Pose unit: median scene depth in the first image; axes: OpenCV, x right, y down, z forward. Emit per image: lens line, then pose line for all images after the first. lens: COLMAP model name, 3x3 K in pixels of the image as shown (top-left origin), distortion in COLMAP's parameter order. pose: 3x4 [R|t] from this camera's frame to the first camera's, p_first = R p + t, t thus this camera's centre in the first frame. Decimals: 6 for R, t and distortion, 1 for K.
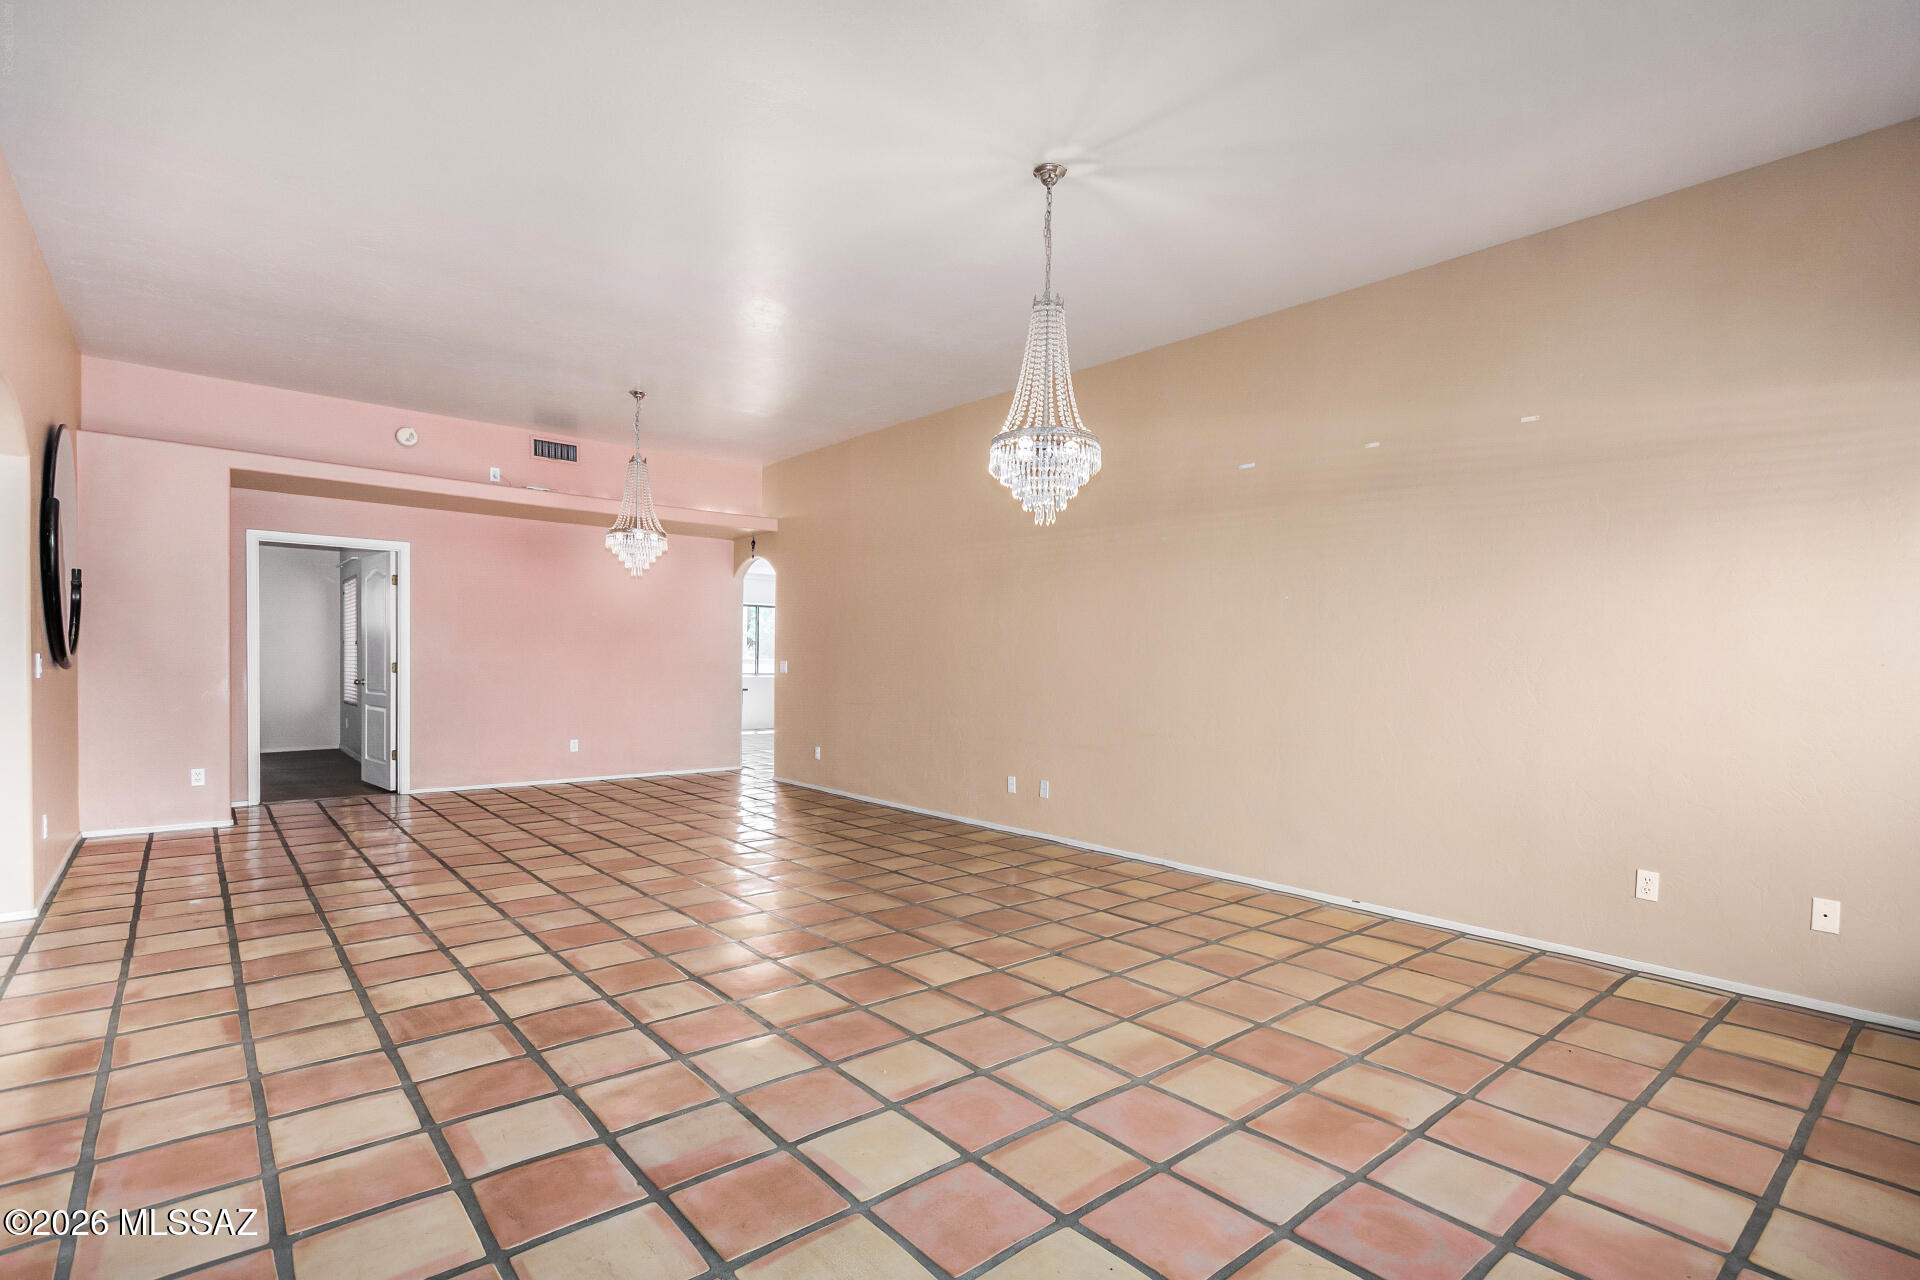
lens RADIAL K [[921.4, 0, 945.2], [0, 921.4, 660.8], [0, 0, 1]] dist [0.002058, 0.001322]
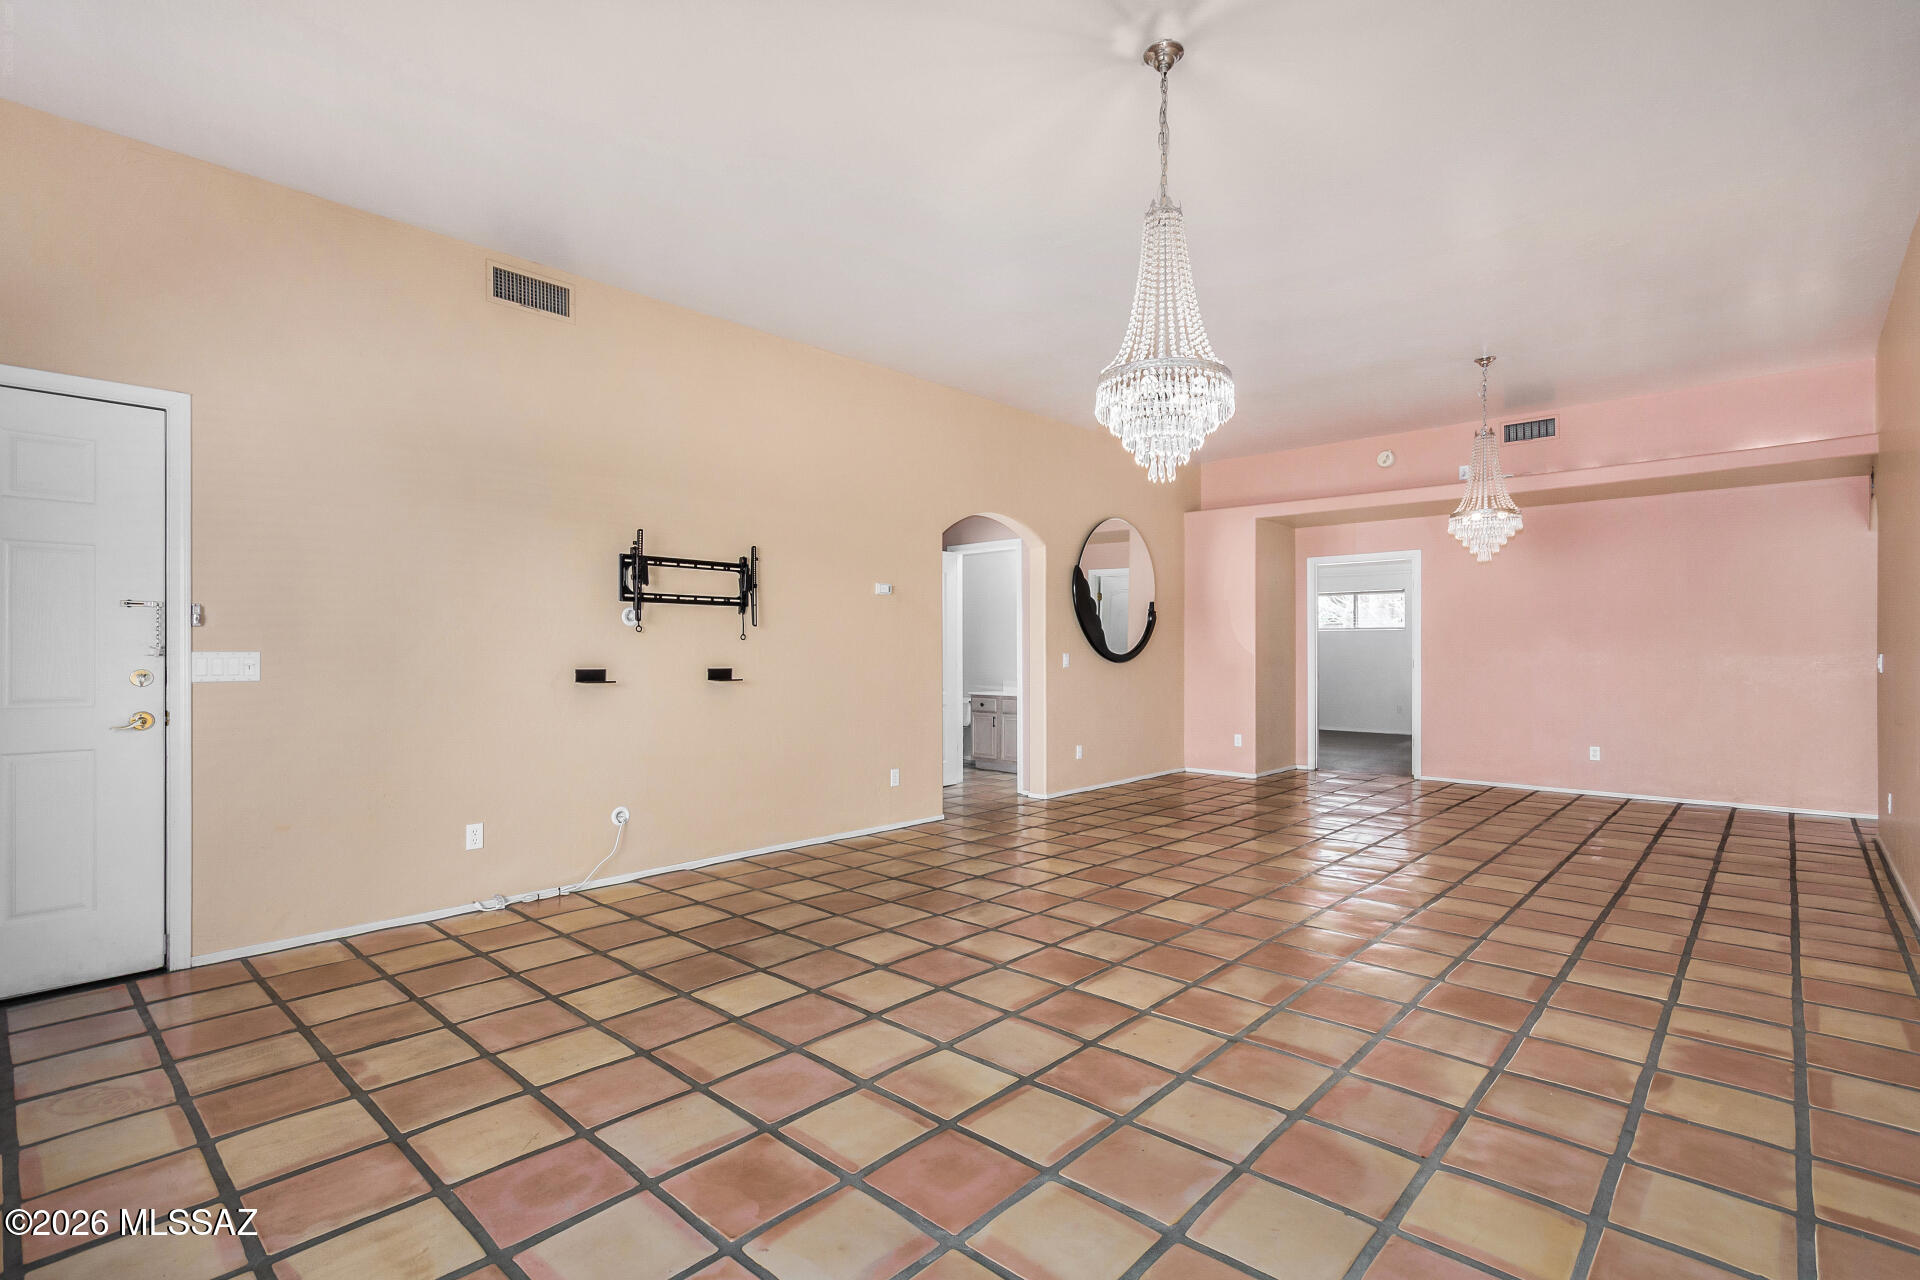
lens RADIAL K [[856.8, 0, 945.6], [0, 856.8, 640.2], [0, 0, 1]] dist [0.002546, 0.001029]
pose [[0.138594, -0.027145, -0.989977, 0.866115], [0.003017, 0.999631, -0.026988, 0.012663], [0.990345, 0.000754, 0.138625, 0.738779]]
